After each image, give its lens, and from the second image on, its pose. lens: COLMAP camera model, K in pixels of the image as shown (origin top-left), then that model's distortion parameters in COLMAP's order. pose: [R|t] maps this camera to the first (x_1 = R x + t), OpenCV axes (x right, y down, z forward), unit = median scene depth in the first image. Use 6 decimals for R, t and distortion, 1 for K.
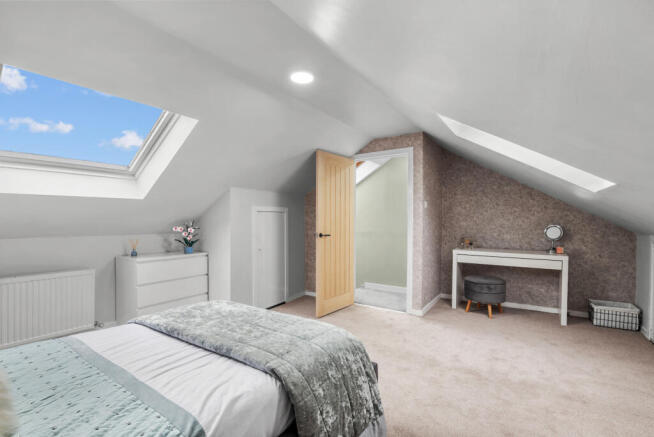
lens RADIAL K [[301.3, 0, 325.4], [0, 301.3, 220.2], [0, 0, 1]] dist [-0.003617, -0.002150]
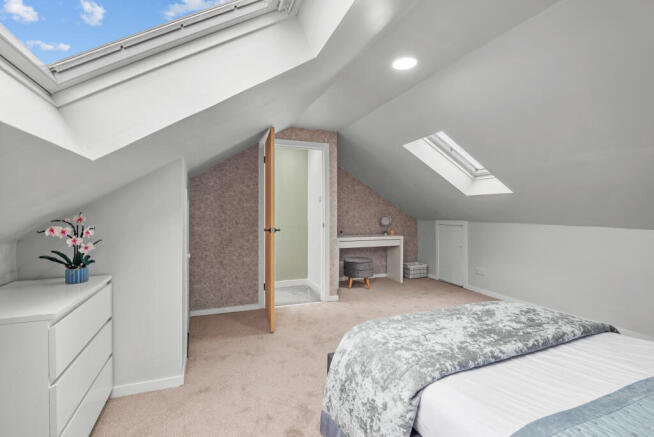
lens RADIAL K [[301.3, 0, 314.9], [0, 301.3, 207.8], [0, 0, 1]] dist [-0.003617, -0.002150]
pose [[0.586985, 0.012344, 0.809504, -0.608330], [0.002679, 0.999849, -0.017189, 0.002584], [-0.809593, 0.012258, 0.586863, 0.421305]]
